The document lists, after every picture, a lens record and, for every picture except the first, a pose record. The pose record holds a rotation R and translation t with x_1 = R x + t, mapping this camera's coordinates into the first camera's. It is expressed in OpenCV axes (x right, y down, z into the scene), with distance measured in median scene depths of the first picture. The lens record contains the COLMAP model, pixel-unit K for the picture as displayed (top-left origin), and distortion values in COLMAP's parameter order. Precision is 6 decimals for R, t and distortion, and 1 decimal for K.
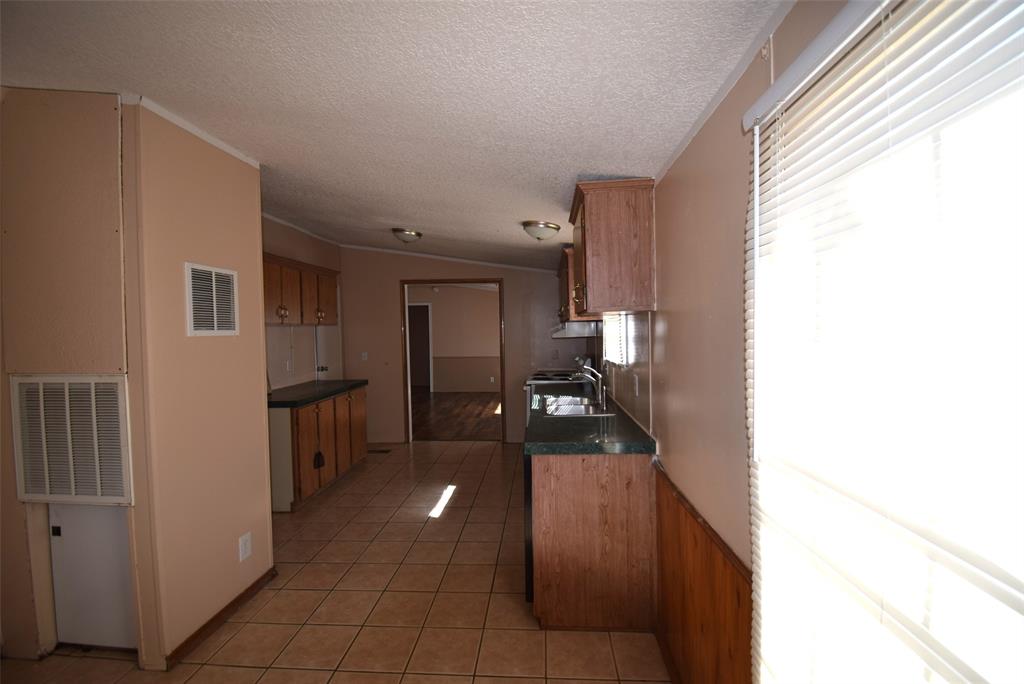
lens RADIAL K [[453.2, 0, 516.7], [0, 453.2, 343.2], [0, 0, 1]] dist [0.019835, -0.027219]
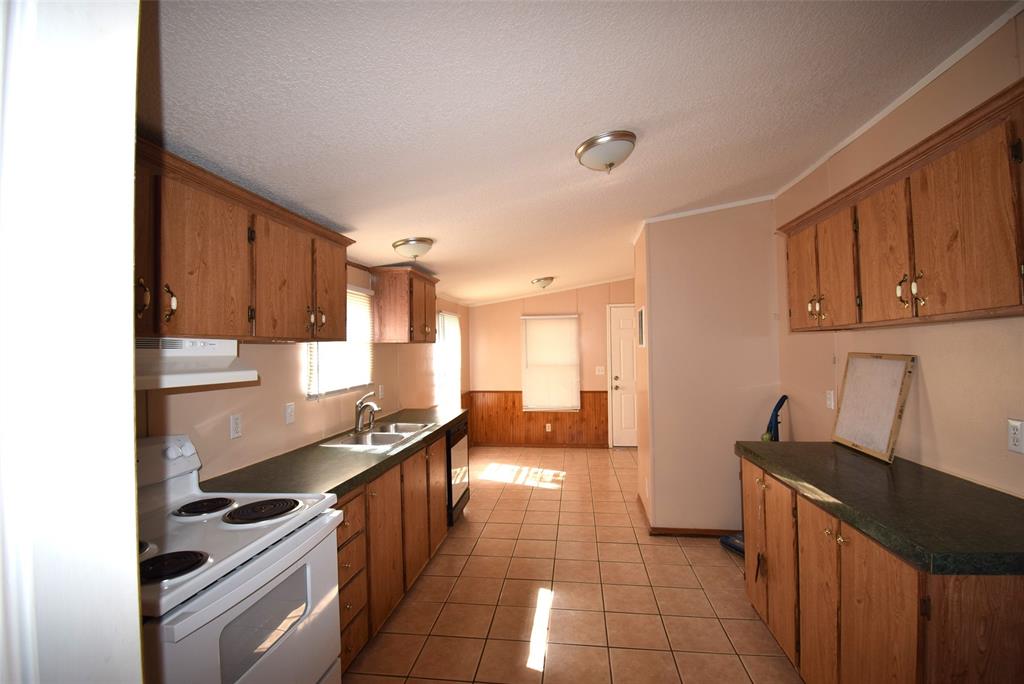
lens RADIAL K [[453.2, 0, 516.7], [0, 453.2, 343.2], [0, 0, 1]] dist [0.019835, -0.027219]
pose [[-0.996772, 0.038151, 0.070647, -0.174739], [0.039029, 0.999177, 0.011090, -0.042774], [-0.070166, 0.013812, -0.997440, 1.518608]]
